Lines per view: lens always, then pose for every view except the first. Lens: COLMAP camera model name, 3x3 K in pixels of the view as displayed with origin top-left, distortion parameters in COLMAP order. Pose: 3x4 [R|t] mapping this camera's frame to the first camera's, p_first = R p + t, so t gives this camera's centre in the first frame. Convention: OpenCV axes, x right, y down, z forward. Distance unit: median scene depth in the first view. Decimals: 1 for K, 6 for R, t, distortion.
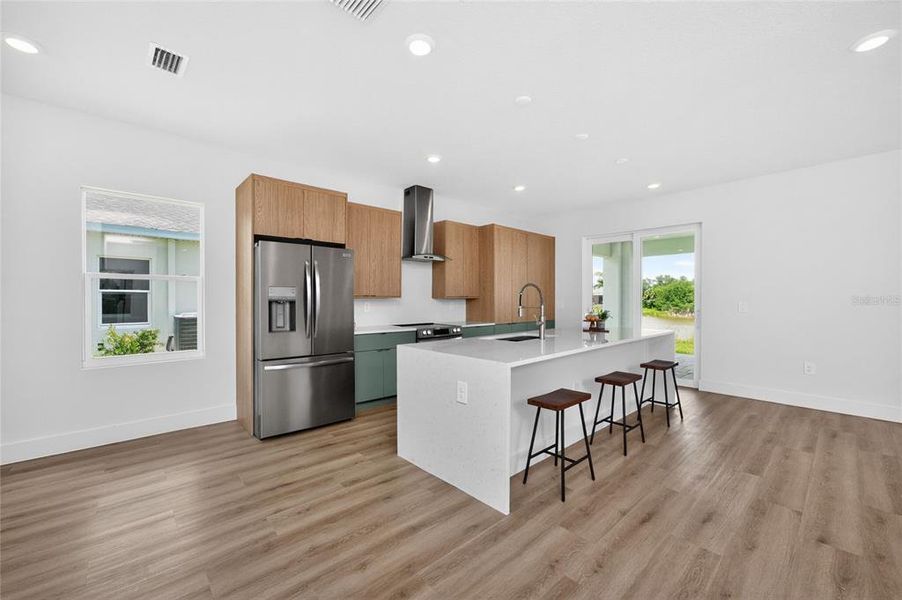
lens RADIAL K [[364.7, 0, 446.4], [0, 364.7, 303.8], [0, 0, 1]] dist [-0.000366, 0.000044]
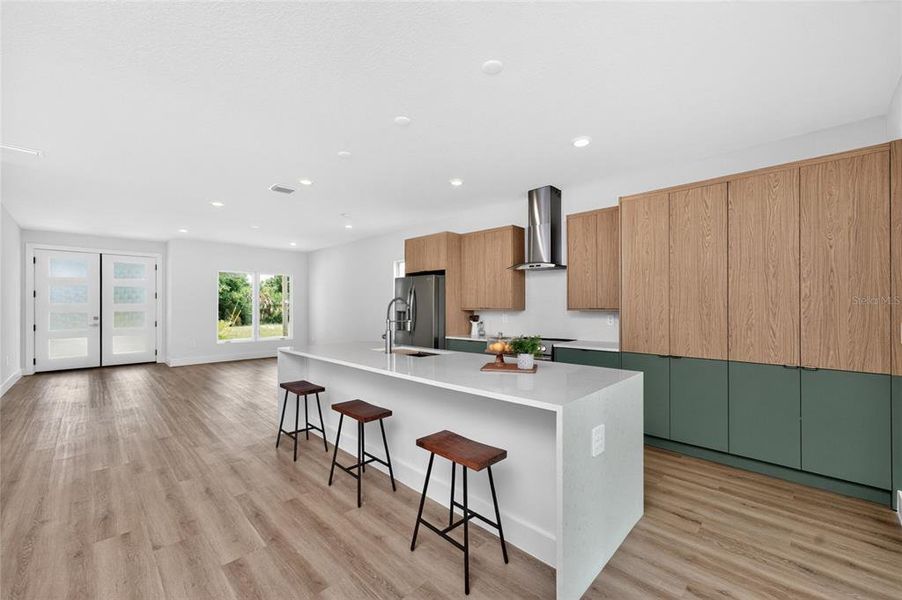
lens RADIAL K [[364.7, 0, 446.4], [0, 364.7, 303.8], [0, 0, 1]] dist [-0.000366, 0.000044]
pose [[0.045009, 0.001237, -0.998986, 0.899476], [-0.019469, 0.999810, 0.000361, -0.030675], [0.998797, 0.019433, 0.045024, 0.785881]]
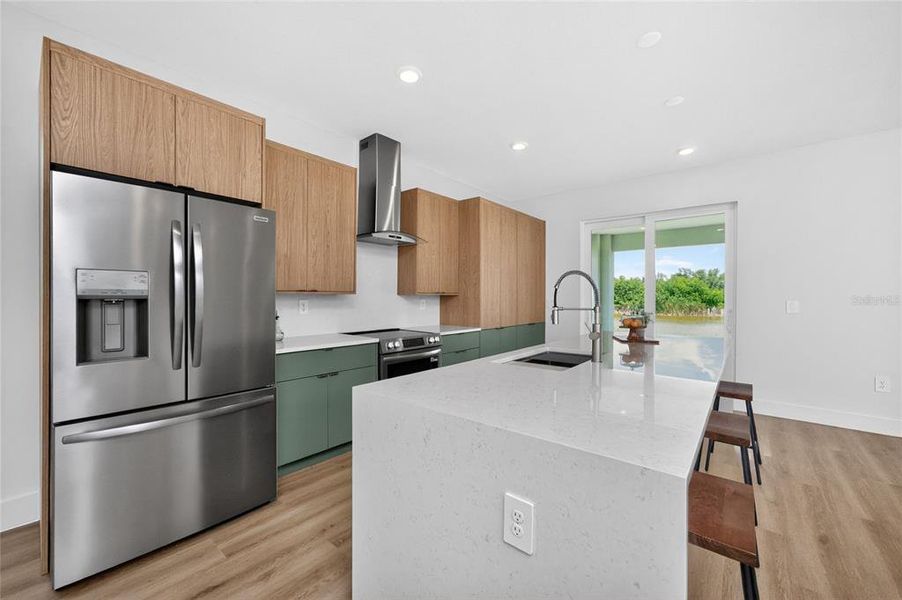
lens RADIAL K [[363.2, 0, 446.7], [0, 363.2, 300.9], [0, 0, 1]] dist [-0.000653, -0.000027]
pose [[0.991010, 0.000539, 0.133788, -0.047218], [-0.000353, 0.999999, -0.001412, -0.002564], [-0.133788, 0.001352, 0.991009, 0.313678]]
